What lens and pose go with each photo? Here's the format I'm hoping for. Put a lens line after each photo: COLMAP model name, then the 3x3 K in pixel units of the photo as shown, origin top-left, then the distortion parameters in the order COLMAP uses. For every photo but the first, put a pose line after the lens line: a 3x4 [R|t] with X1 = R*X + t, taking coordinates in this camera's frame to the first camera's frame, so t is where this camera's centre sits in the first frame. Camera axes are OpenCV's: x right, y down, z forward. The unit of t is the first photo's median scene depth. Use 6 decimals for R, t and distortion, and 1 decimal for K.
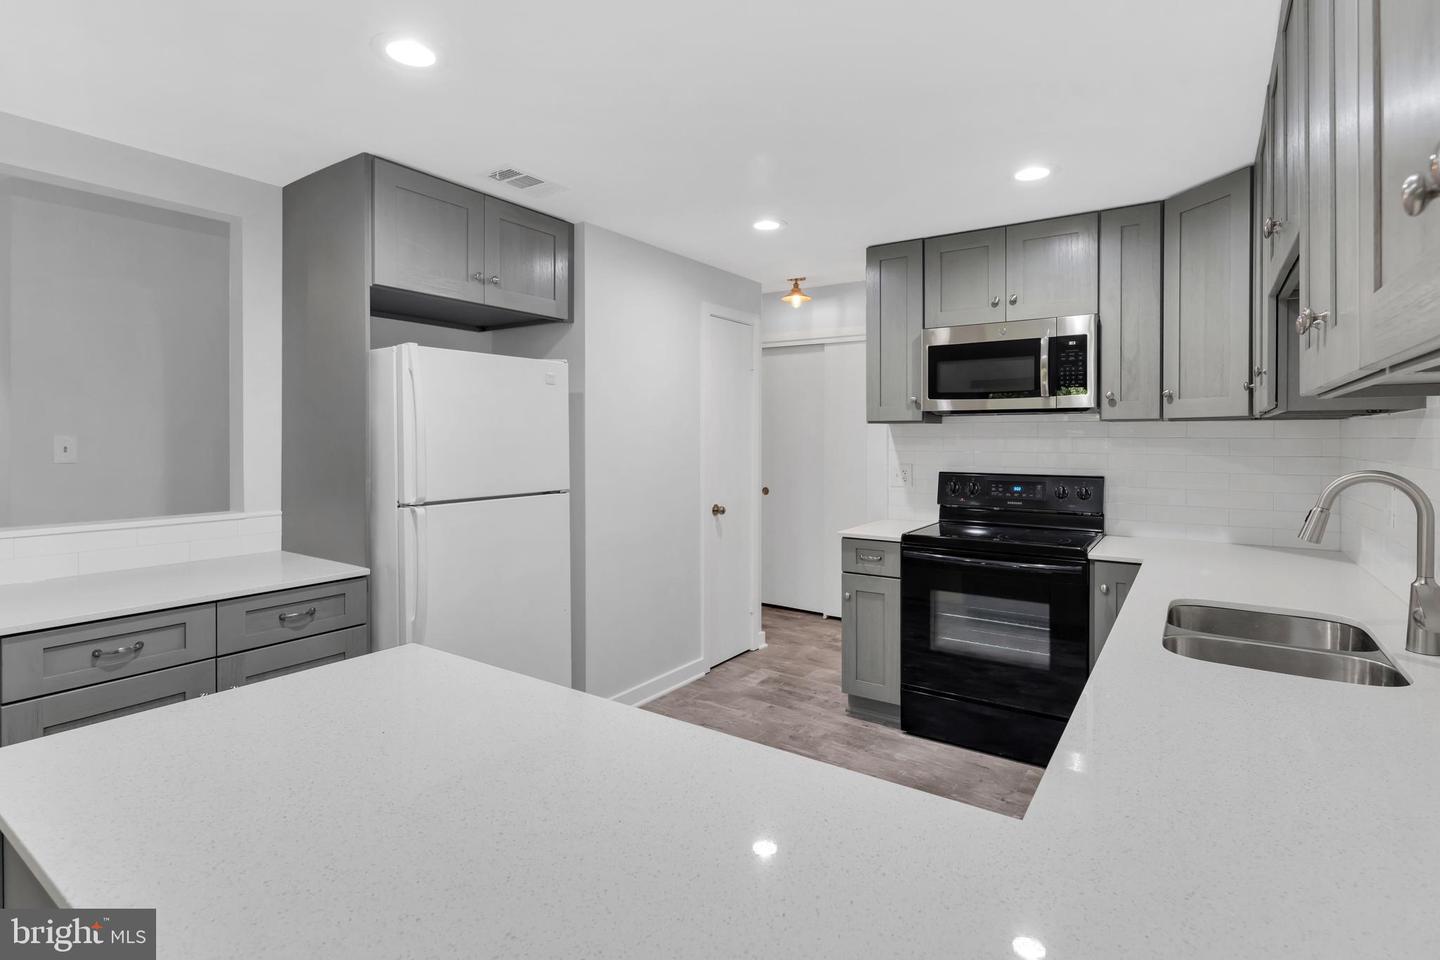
lens RADIAL K [[698.6, 0, 711.4], [0, 698.6, 438.7], [0, 0, 1]] dist [0.001103, 0.001520]
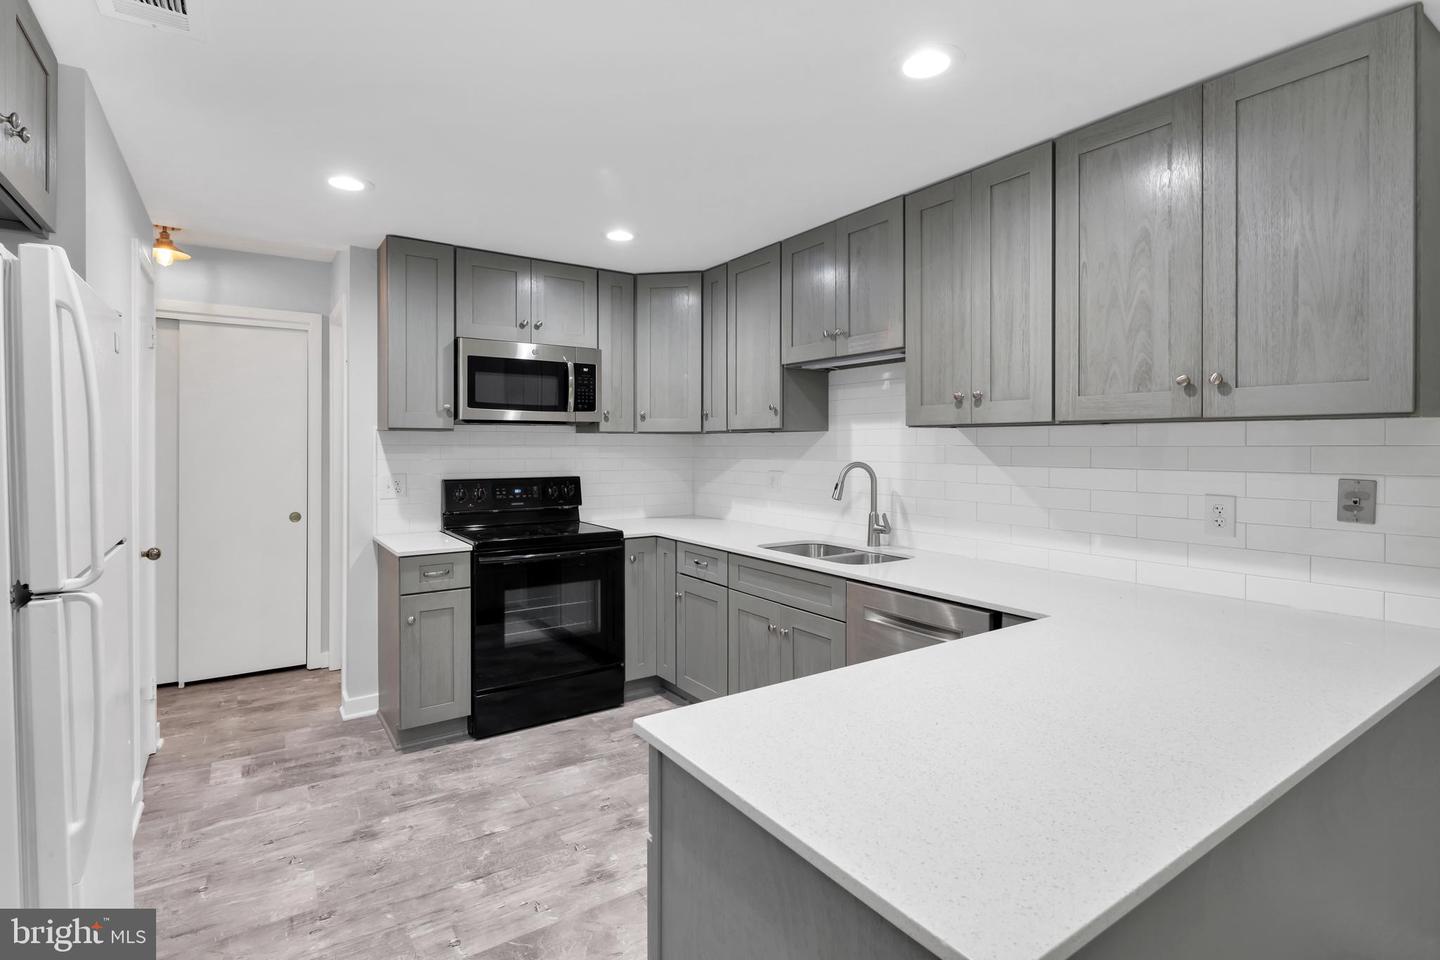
lens RADIAL K [[698.6, 0, 718.9], [0, 698.6, 449.3], [0, 0, 1]] dist [0.001103, 0.001520]
pose [[0.357579, -0.005435, 0.933867, -0.519808], [0.001980, 0.999985, 0.005061, -0.000703], [-0.933881, 0.000039, 0.357584, 0.308013]]
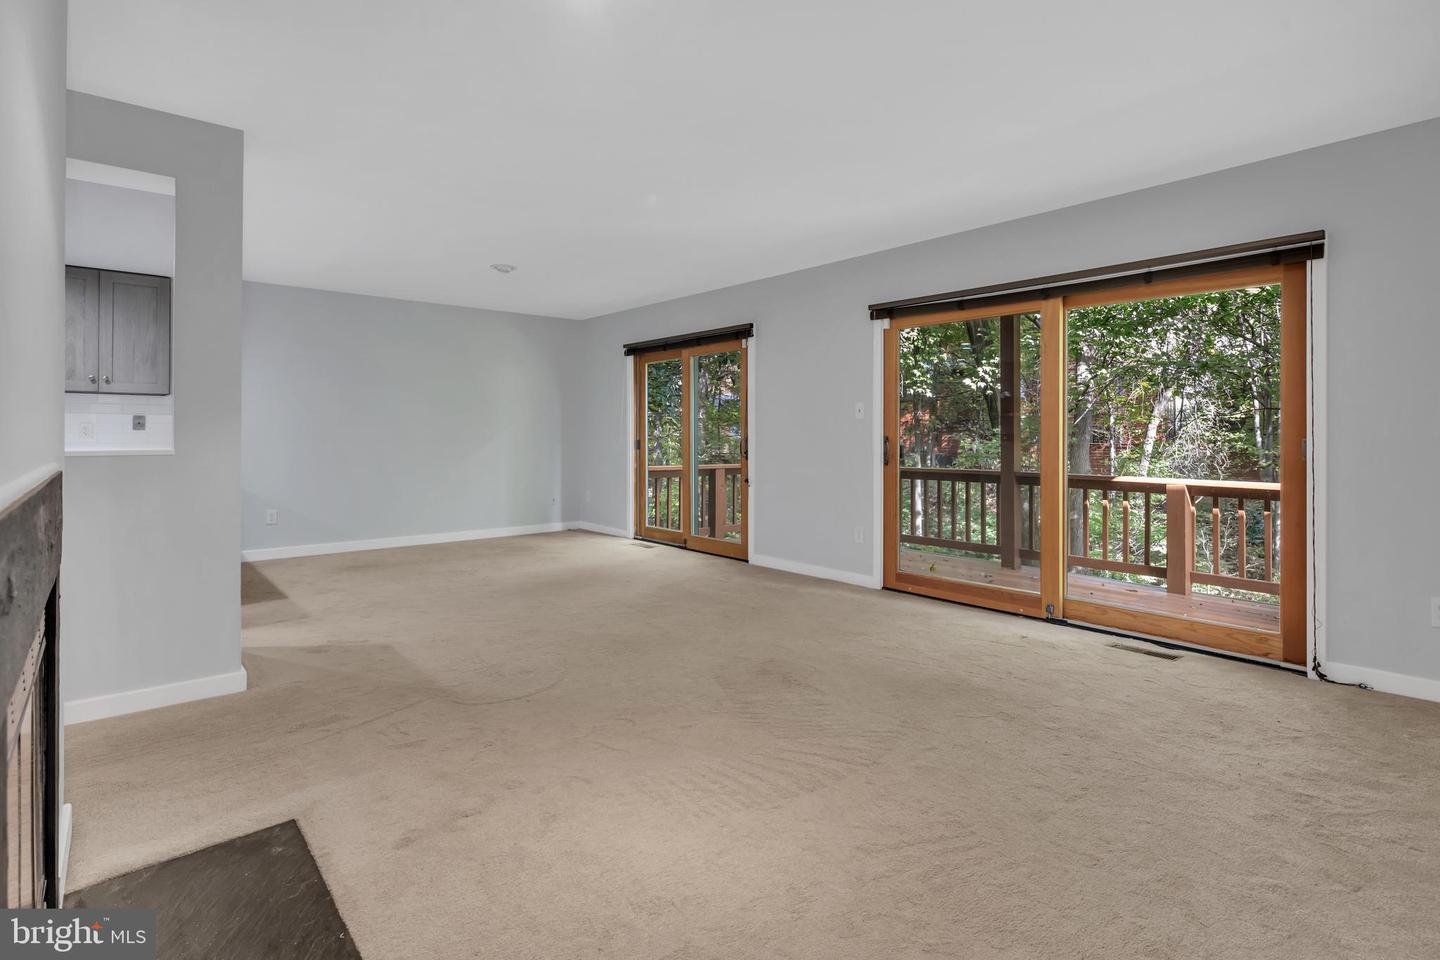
lens RADIAL K [[698.6, 0, 713.2], [0, 698.6, 444.0], [0, 0, 1]] dist [0.001103, 0.001520]
pose [[-0.967603, -0.008021, 0.252348, -1.606476], [-0.004127, 0.999864, 0.015957, 0.065204], [-0.252442, 0.014398, -0.967505, 1.340387]]
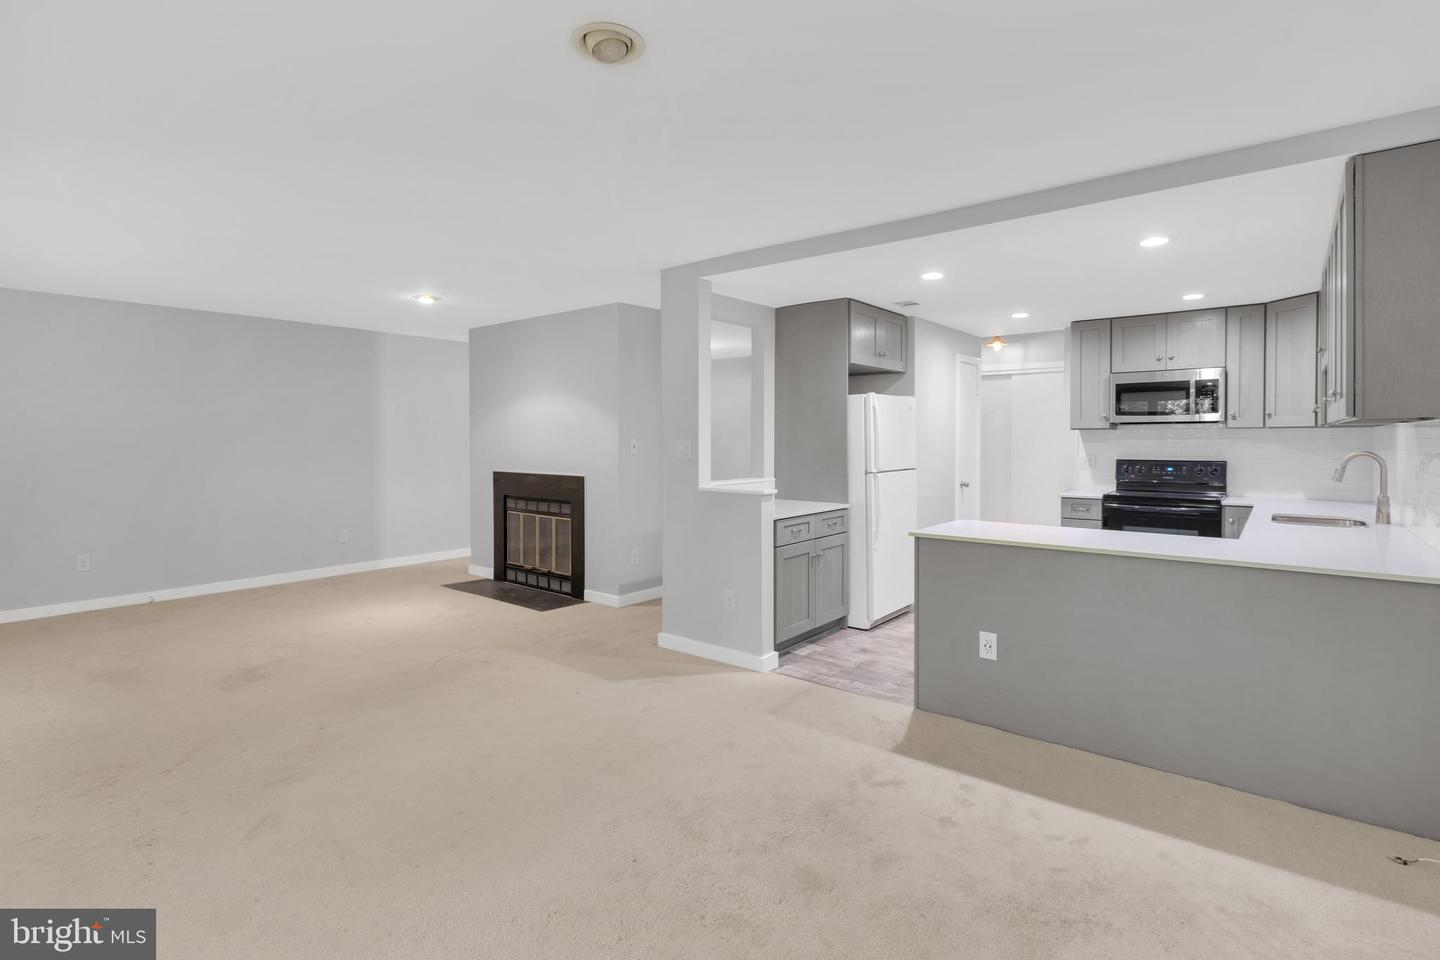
lens RADIAL K [[698.6, 0, 711.2], [0, 698.6, 450.8], [0, 0, 1]] dist [0.001103, 0.001520]
pose [[0.996889, -0.002996, -0.078757, -0.540362], [0.004116, 0.999893, 0.014067, 0.000379], [0.078707, -0.014348, 0.996795, -0.773098]]
